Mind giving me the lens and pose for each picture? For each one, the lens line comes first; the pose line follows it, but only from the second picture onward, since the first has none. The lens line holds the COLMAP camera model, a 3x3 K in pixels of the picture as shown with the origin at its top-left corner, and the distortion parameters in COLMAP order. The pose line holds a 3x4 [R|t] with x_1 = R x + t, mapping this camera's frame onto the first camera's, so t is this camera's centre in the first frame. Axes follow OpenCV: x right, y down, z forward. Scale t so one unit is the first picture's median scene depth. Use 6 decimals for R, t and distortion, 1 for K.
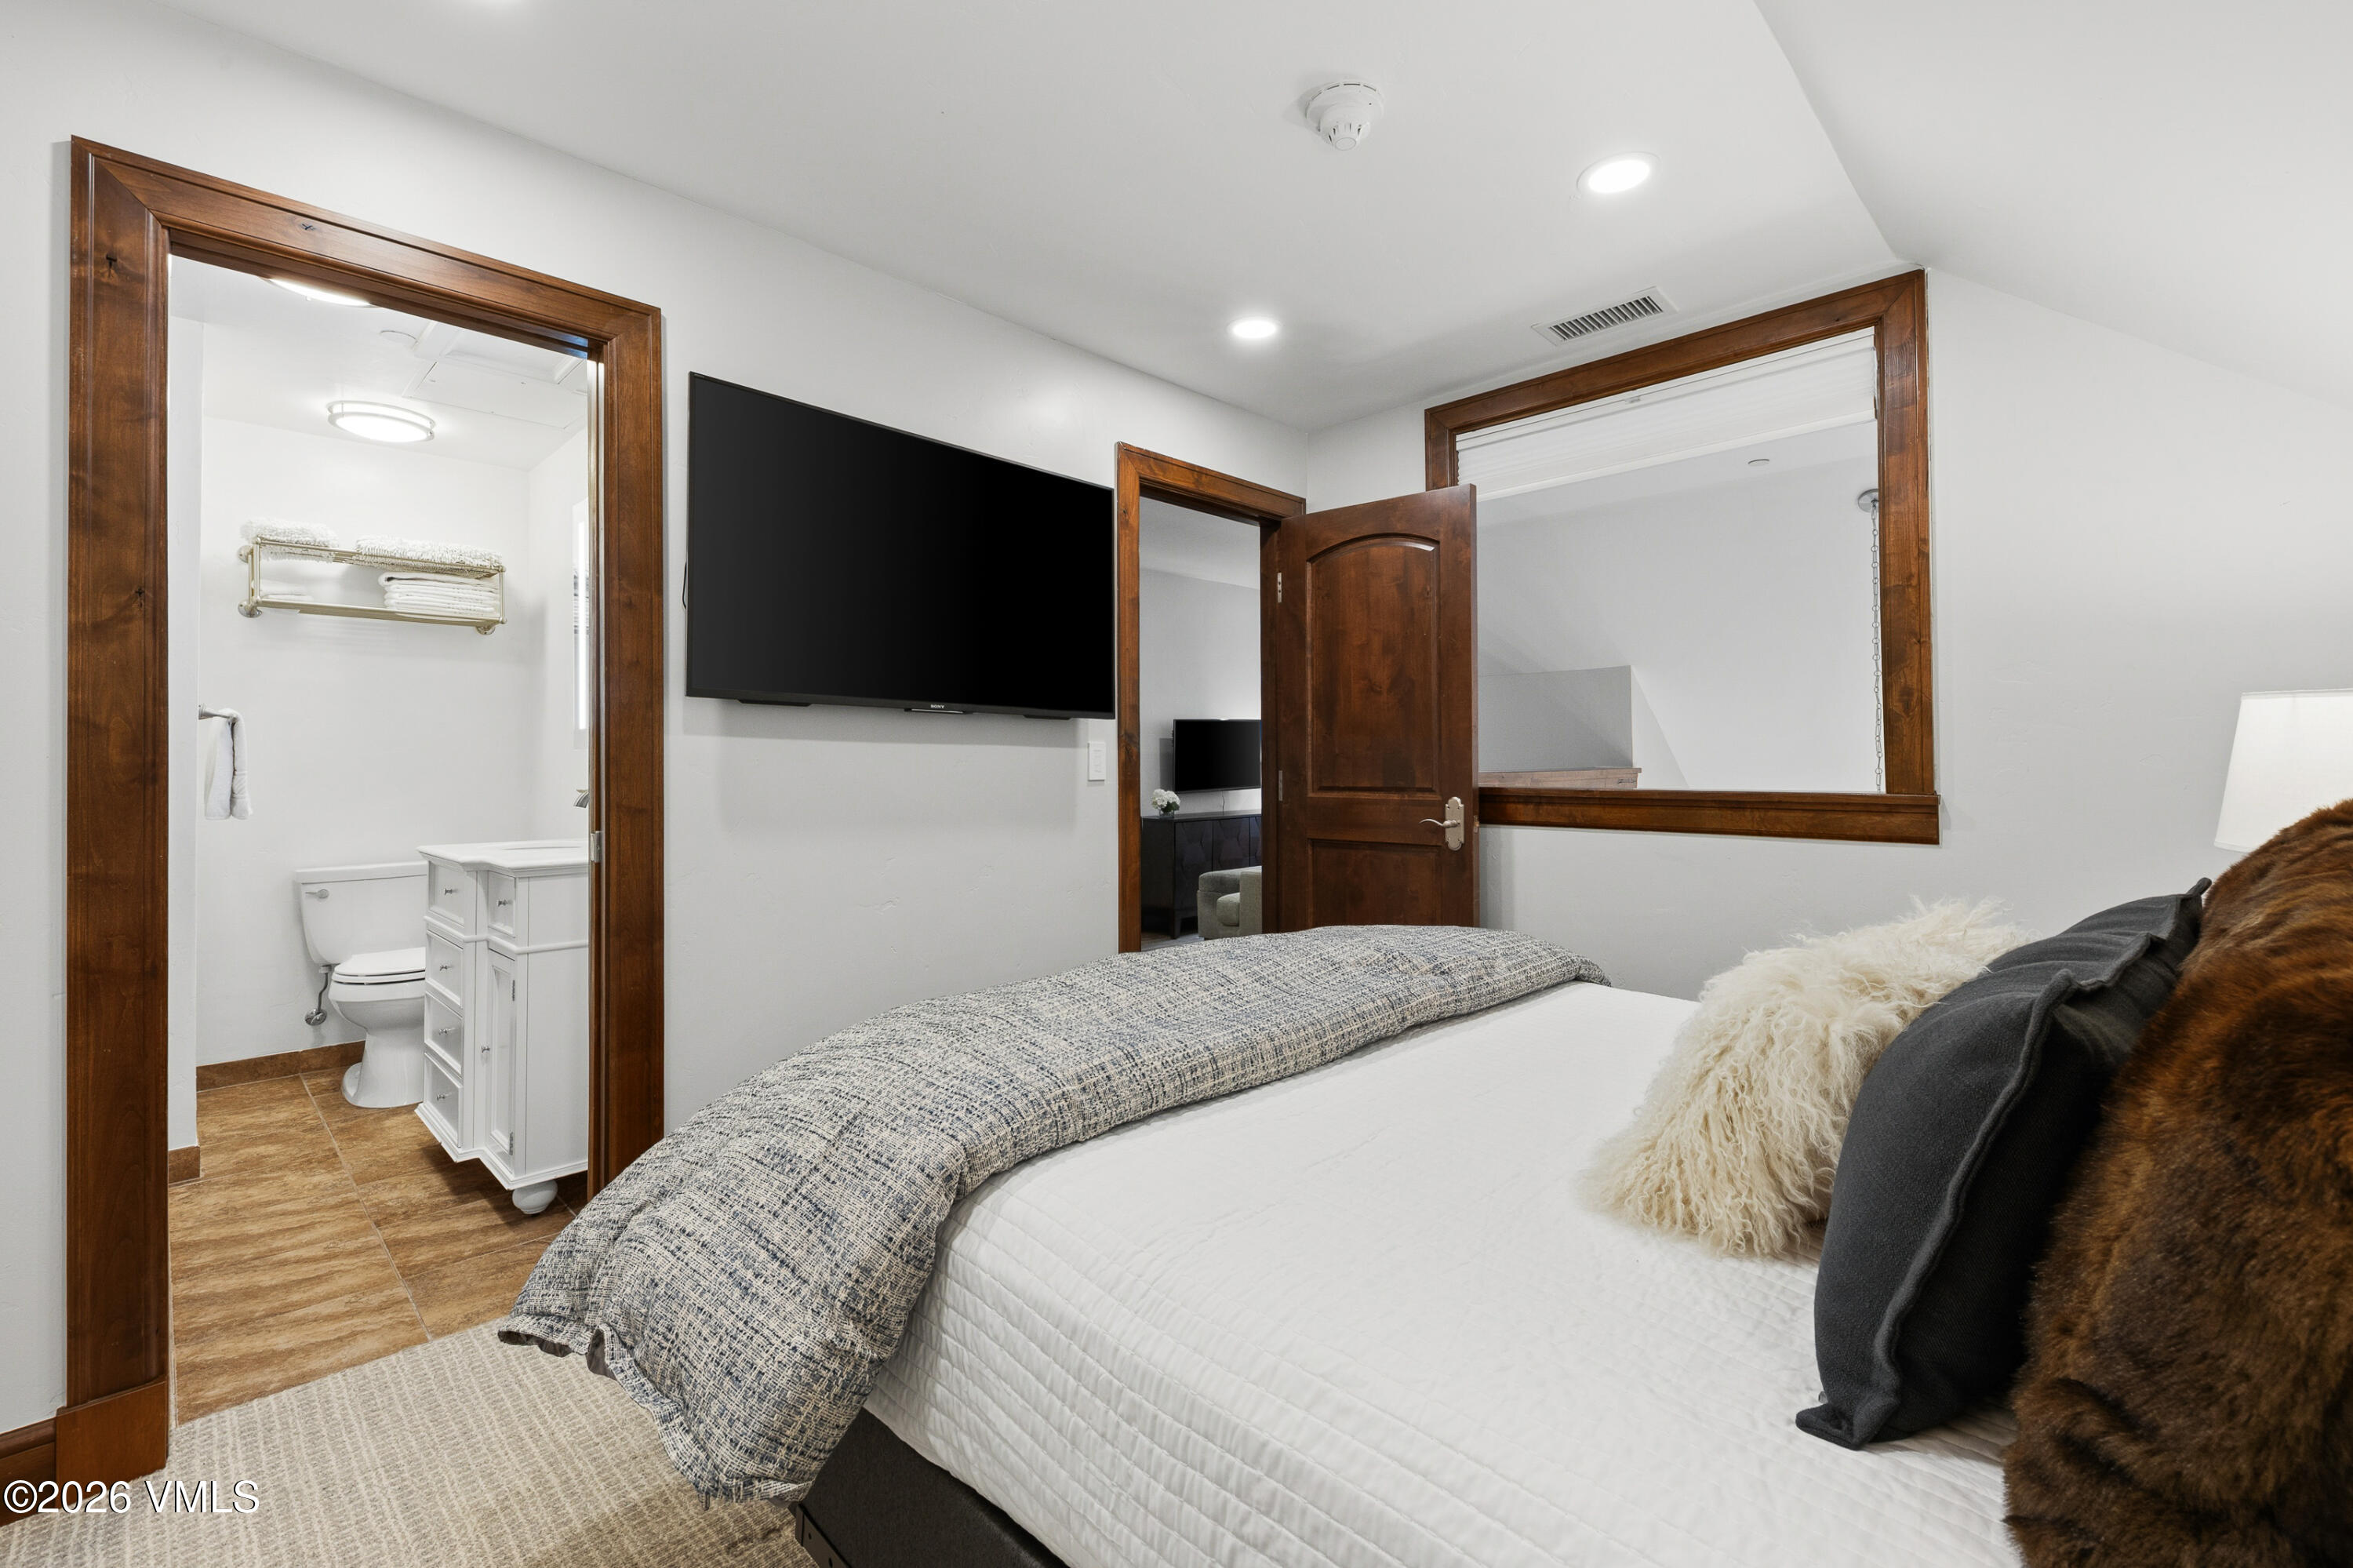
lens RADIAL K [[978.5, 0, 1157.0], [0, 978.5, 744.6], [0, 0, 1]] dist [0.009296, -0.003601]
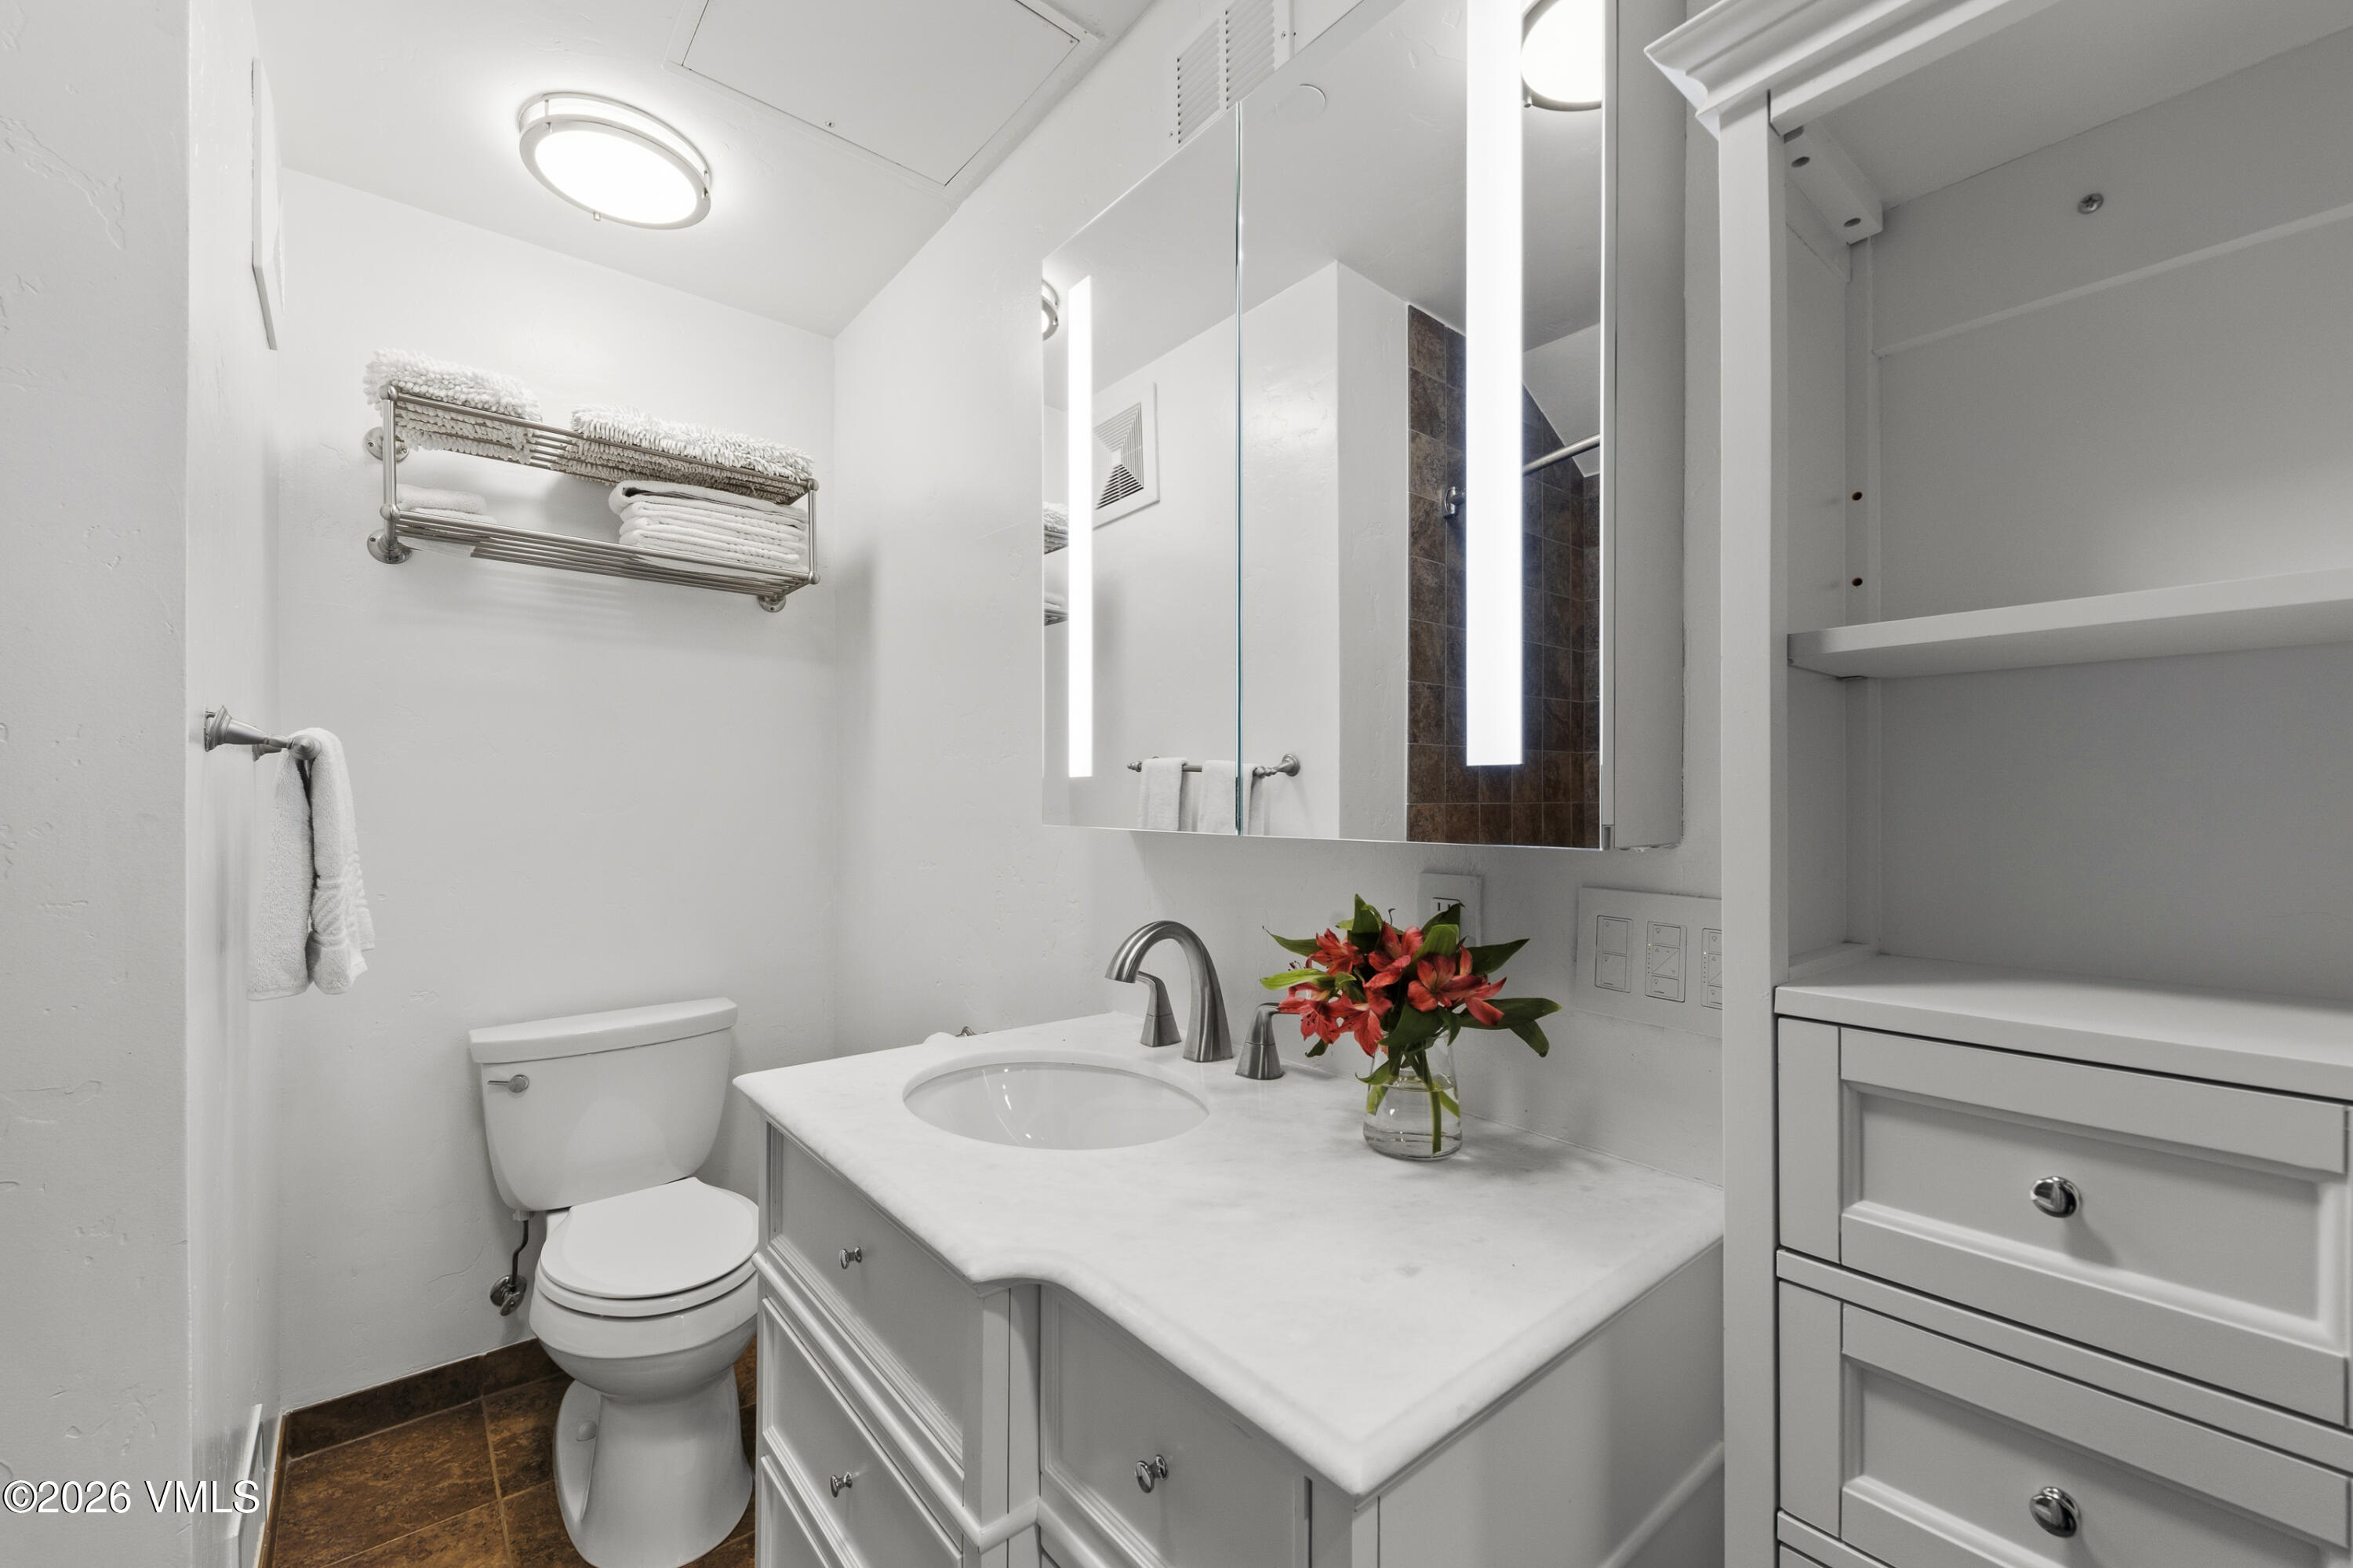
lens RADIAL K [[938.6, 0, 1176.6], [0, 938.6, 792.1], [0, 0, 1]] dist [0.006152, -0.001712]
pose [[0.995157, 0.006079, -0.098112, -0.438498], [-0.004572, 0.999868, 0.015587, -0.014011], [0.098194, -0.015063, 0.995053, 0.522760]]
